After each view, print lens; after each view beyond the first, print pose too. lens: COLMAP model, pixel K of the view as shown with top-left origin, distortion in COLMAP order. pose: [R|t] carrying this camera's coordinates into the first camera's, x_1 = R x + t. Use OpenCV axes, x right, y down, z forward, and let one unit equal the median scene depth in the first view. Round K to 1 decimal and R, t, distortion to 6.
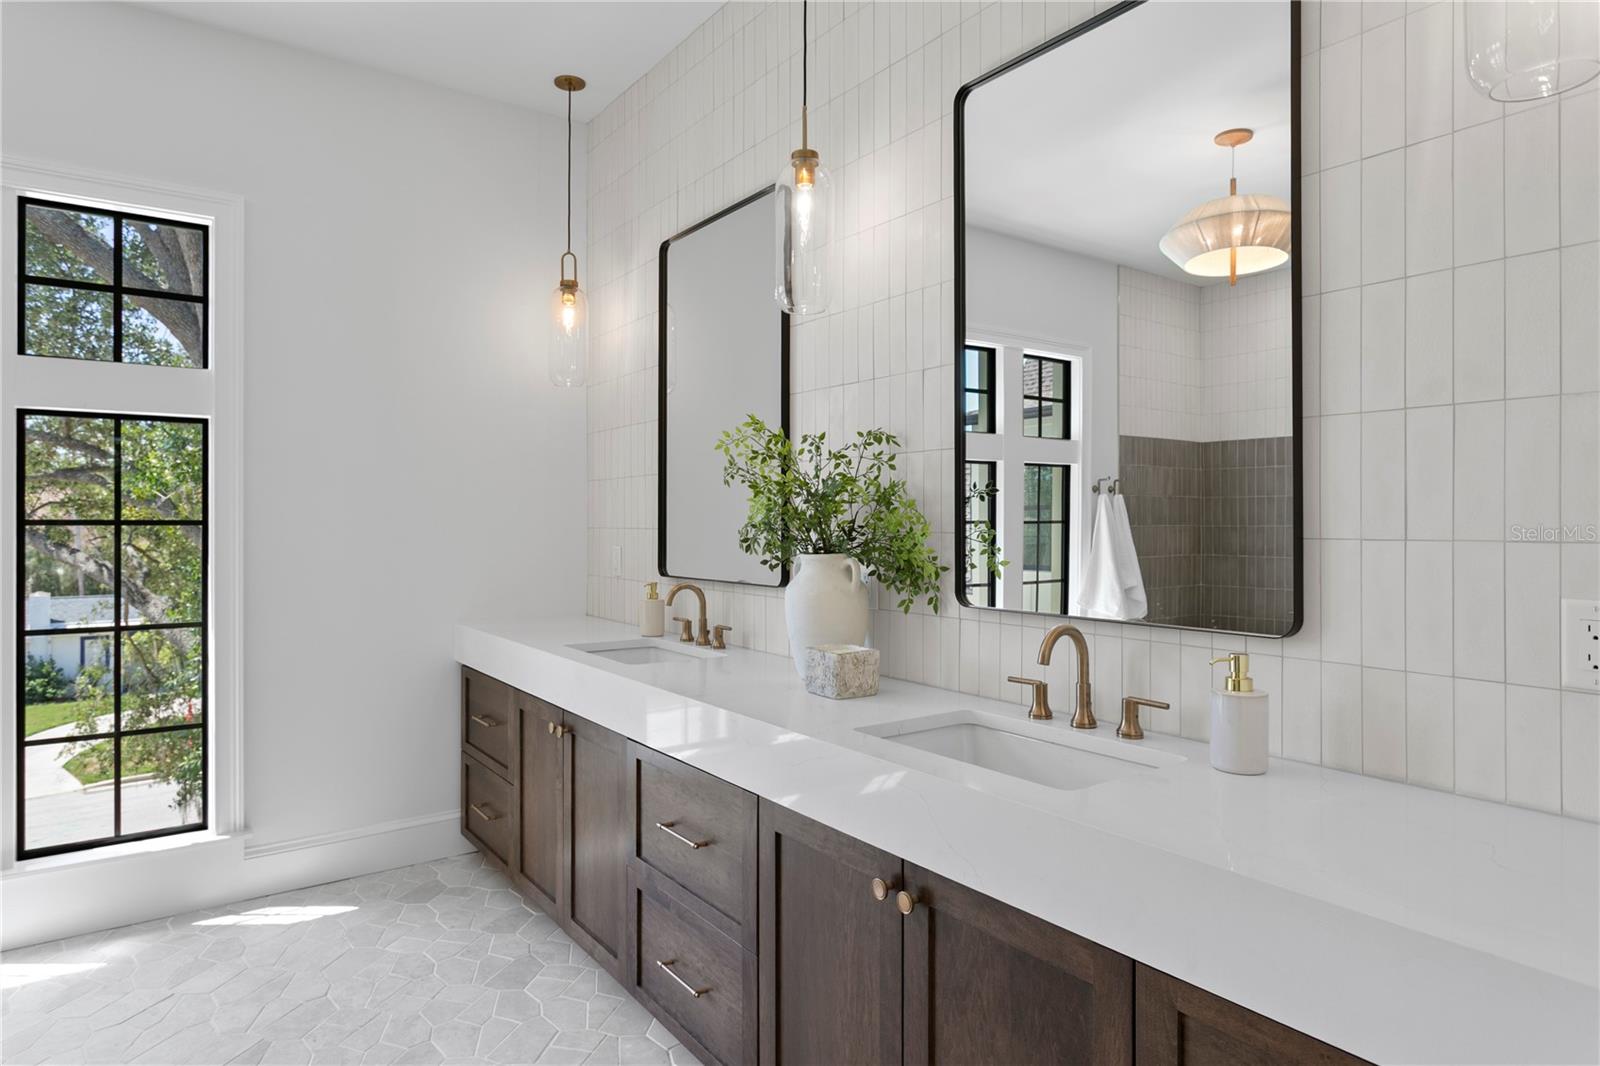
lens RADIAL K [[922.4, 0, 798.3], [0, 922.4, 522.8], [0, 0, 1]] dist [-0.001010, -0.000639]
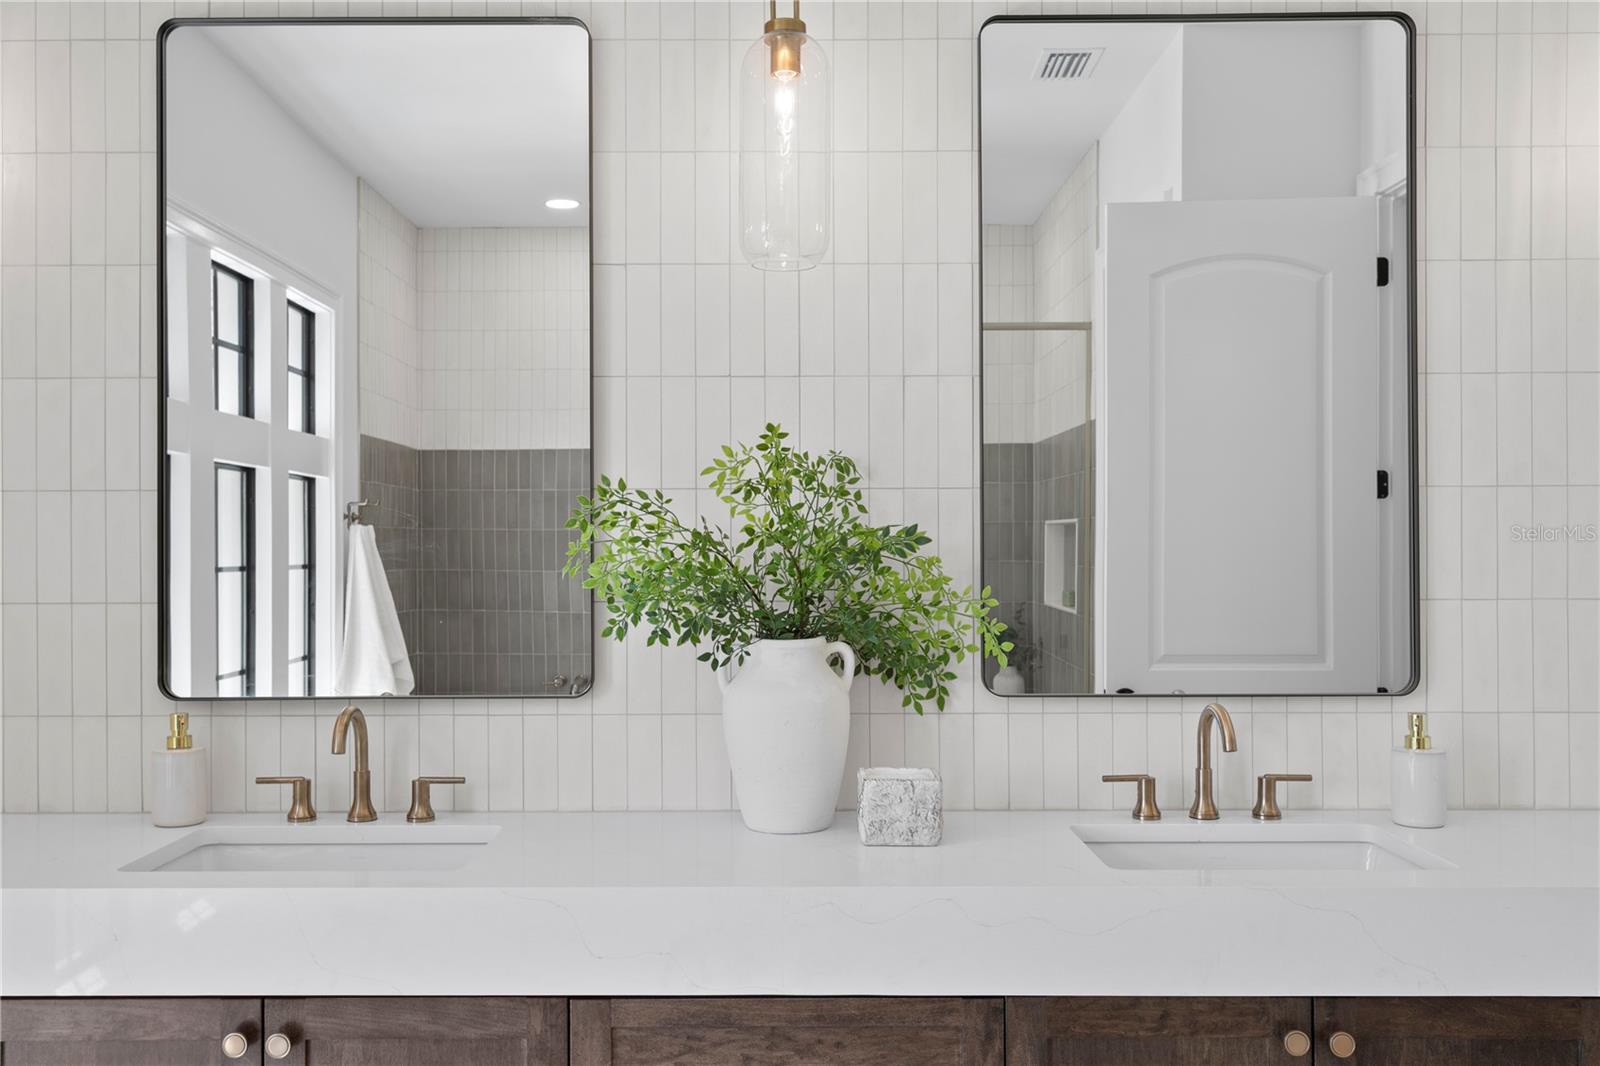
lens RADIAL K [[1427.3, 0, 798.9], [0, 1427.3, 543.4], [0, 0, 1]] dist [0.047348, 0.009363]
pose [[0.564109, 0.001165, 0.825699, -0.826229], [0.004477, 0.999980, -0.004470, -0.029328], [-0.825688, 0.006218, 0.564093, 0.430783]]
